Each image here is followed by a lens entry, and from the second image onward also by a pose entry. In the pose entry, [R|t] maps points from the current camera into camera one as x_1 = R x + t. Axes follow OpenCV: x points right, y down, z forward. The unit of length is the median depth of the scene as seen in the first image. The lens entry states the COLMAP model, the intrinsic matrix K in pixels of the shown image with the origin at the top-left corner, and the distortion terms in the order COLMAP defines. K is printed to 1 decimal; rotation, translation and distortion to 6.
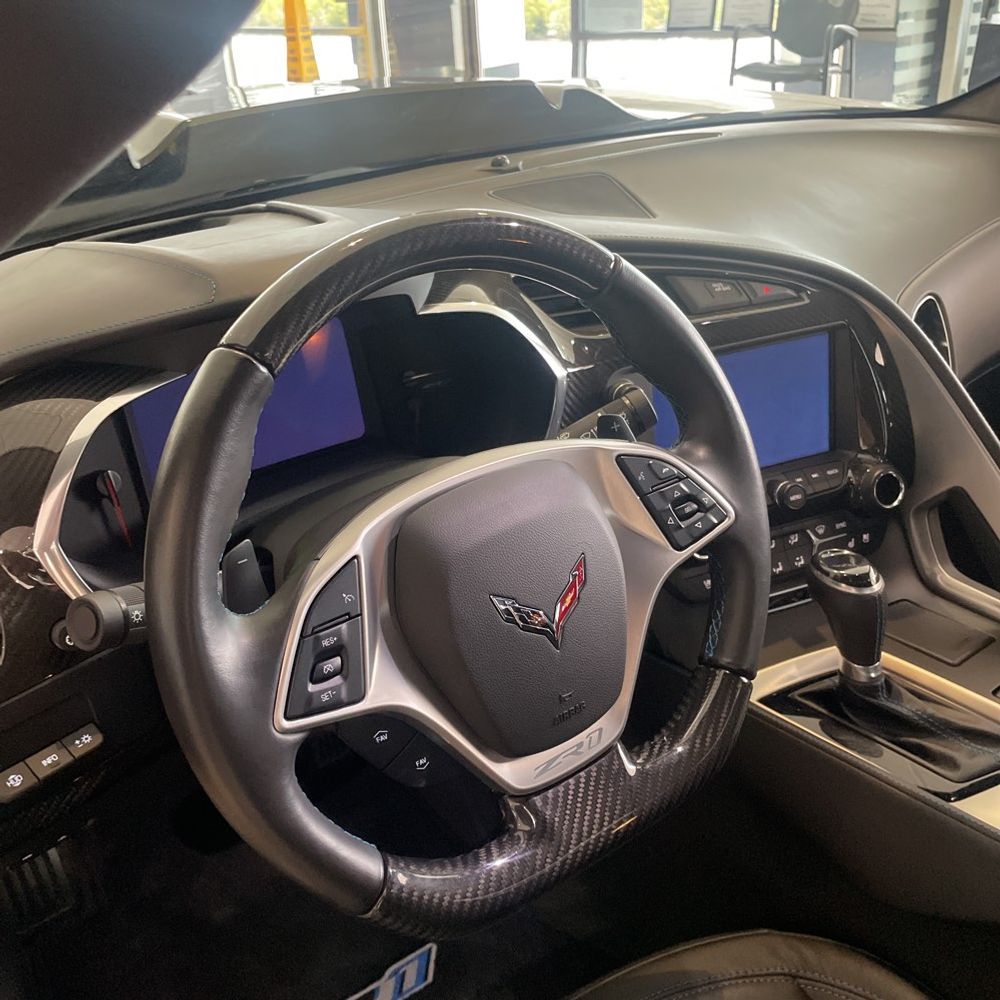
lens RADIAL K [[1011.0, 0, 487.8], [0, 1011.0, 490.7], [0, 0, 1]] dist [0.080346, -0.097127]
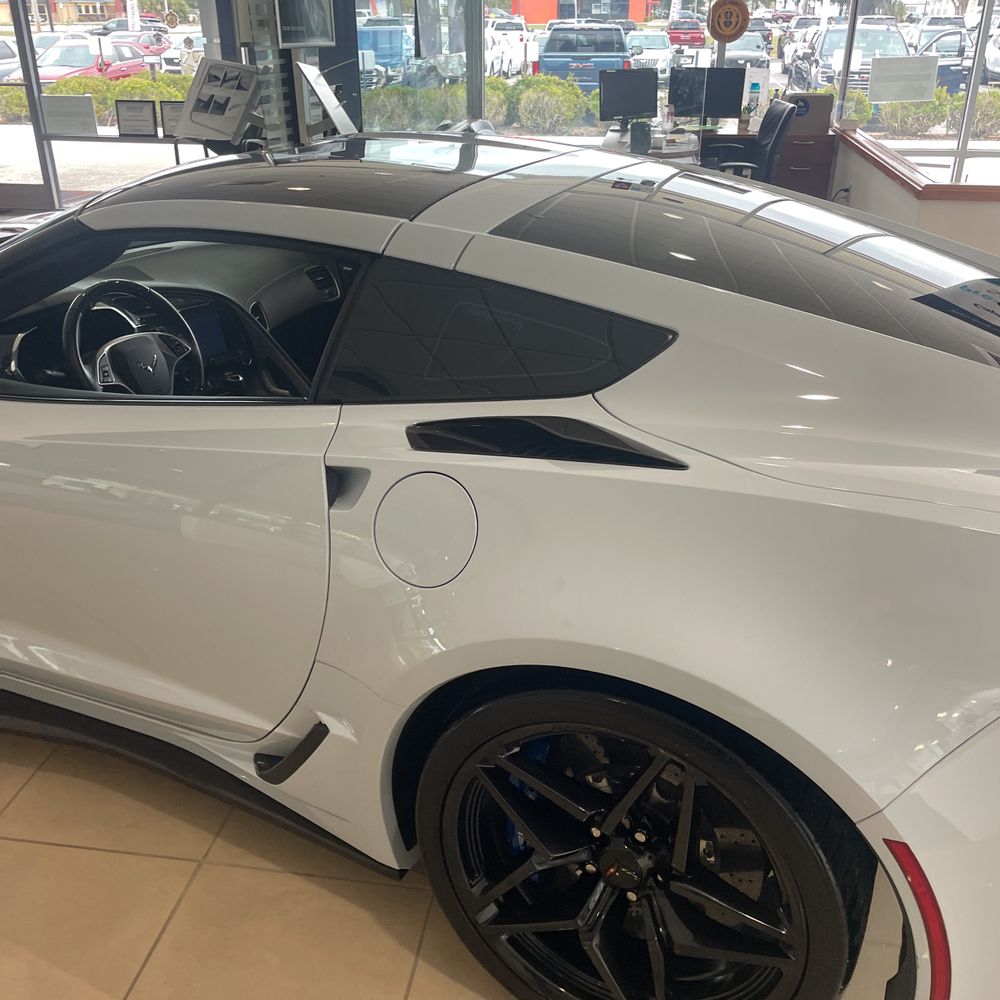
lens RADIAL K [[1010.3, 0, 504.3], [0, 1010.3, 496.1], [0, 0, 1]] dist [0.086815, -0.113872]
pose [[0.874808, -0.154483, 0.459179, -0.374329], [0.177570, 0.984082, -0.007221, 0.507519], [-0.450754, 0.087853, 0.888314, -1.881763]]
